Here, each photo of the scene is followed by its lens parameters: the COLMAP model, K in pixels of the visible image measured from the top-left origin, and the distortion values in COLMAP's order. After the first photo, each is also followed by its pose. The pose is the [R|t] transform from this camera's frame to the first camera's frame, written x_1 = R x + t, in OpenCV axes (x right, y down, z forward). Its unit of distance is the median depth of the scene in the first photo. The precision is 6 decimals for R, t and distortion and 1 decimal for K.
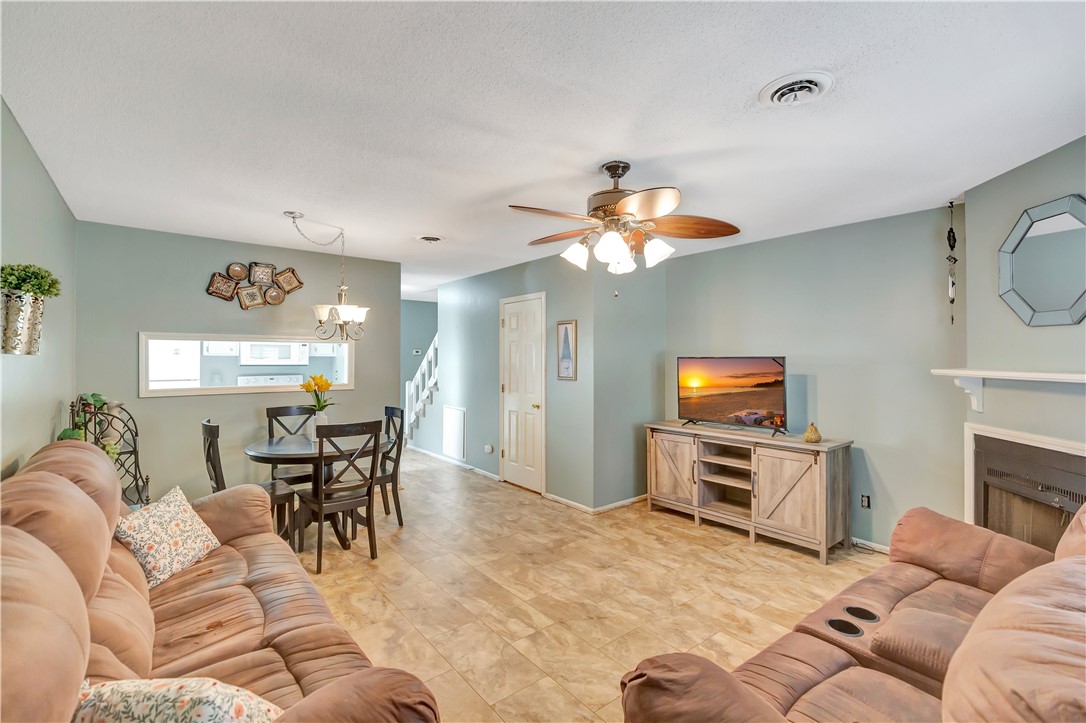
lens RADIAL K [[480.8, 0, 543.0], [0, 480.8, 361.5], [0, 0, 1]] dist [-0.031899, -0.000059]
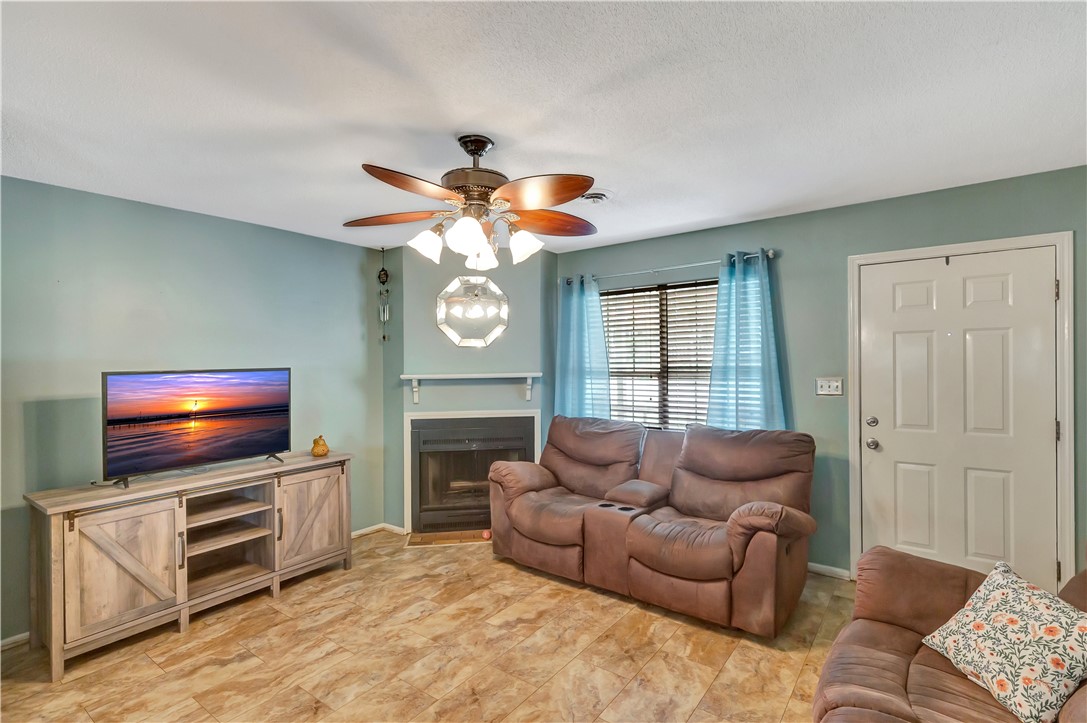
lens RADIAL K [[517.7, 0, 543.5], [0, 517.7, 361.5], [0, 0, 1]] dist [-0.000636, -0.000324]
pose [[-0.266935, -0.001036, 0.963714, -0.590227], [0.022603, 0.999718, 0.007336, -0.020192], [-0.963449, 0.023741, -0.266836, 0.865970]]
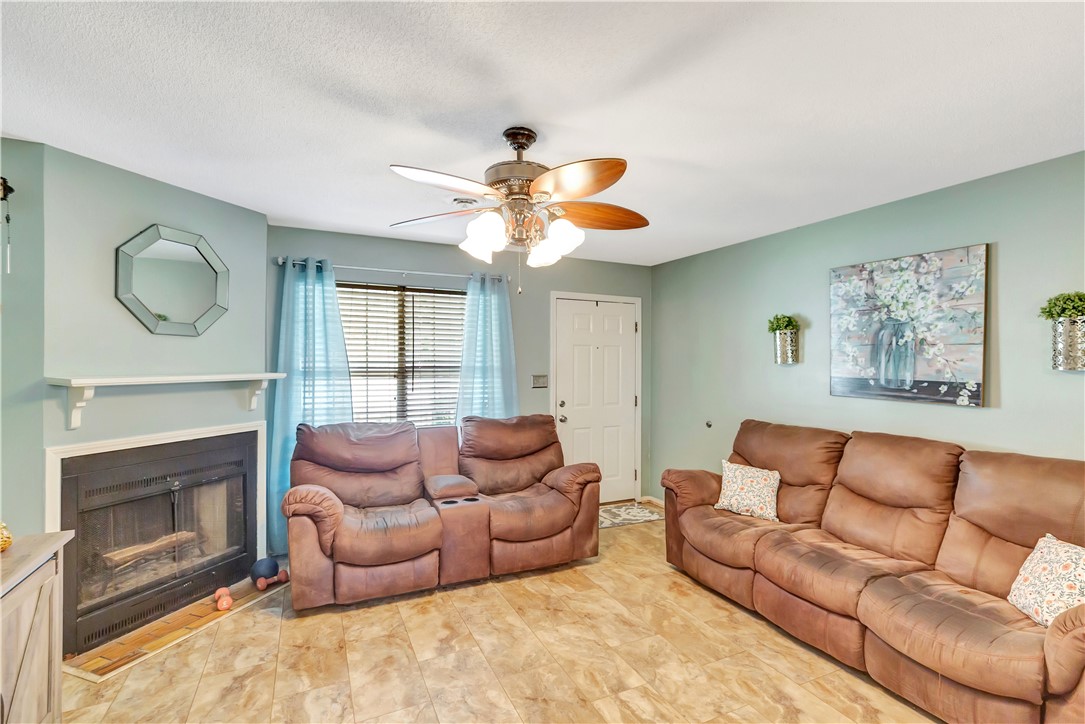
lens RADIAL K [[502.9, 0, 556.7], [0, 502.9, 358.2], [0, 0, 1]] dist [0.011819, 0.000165]
pose [[-0.980134, -0.008885, 0.198136, -0.060921], [-0.007599, 0.999945, 0.007251, -0.023957], [-0.198189, 0.005601, -0.980148, 1.414396]]
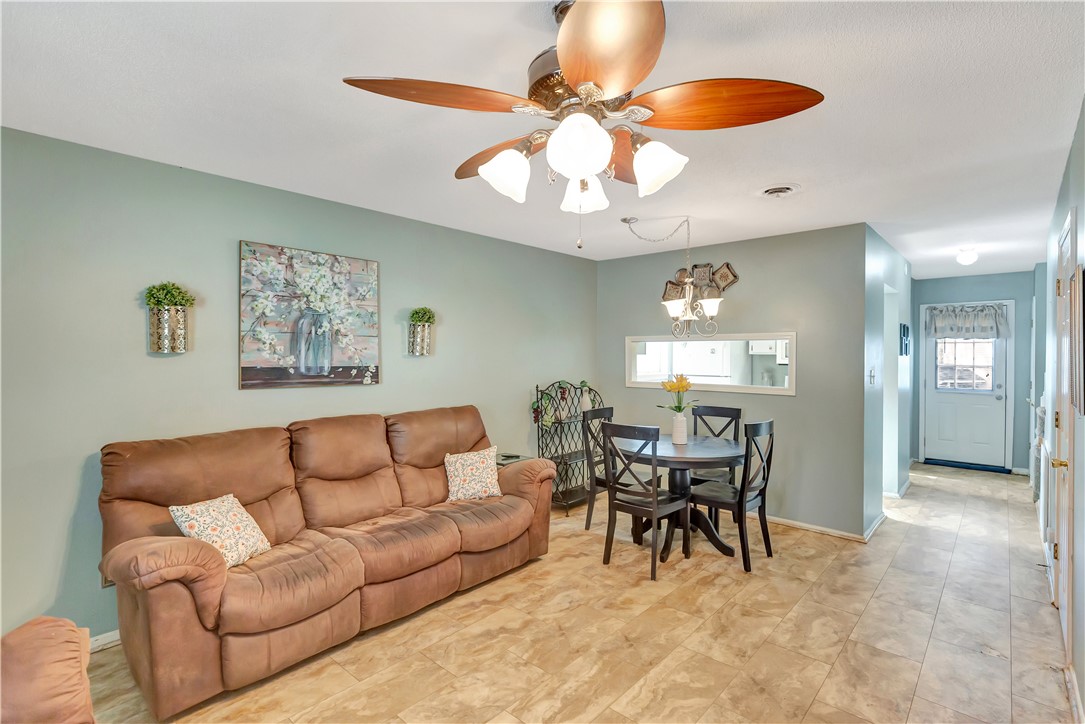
lens RADIAL K [[502.9, 0, 556.7], [0, 502.9, 358.2], [0, 0, 1]] dist [0.011819, 0.000165]
pose [[0.175522, 0.003008, -0.984471, 0.564279], [-0.007769, 0.999968, 0.001670, -0.004552], [0.984445, 0.007356, 0.175540, 0.666775]]
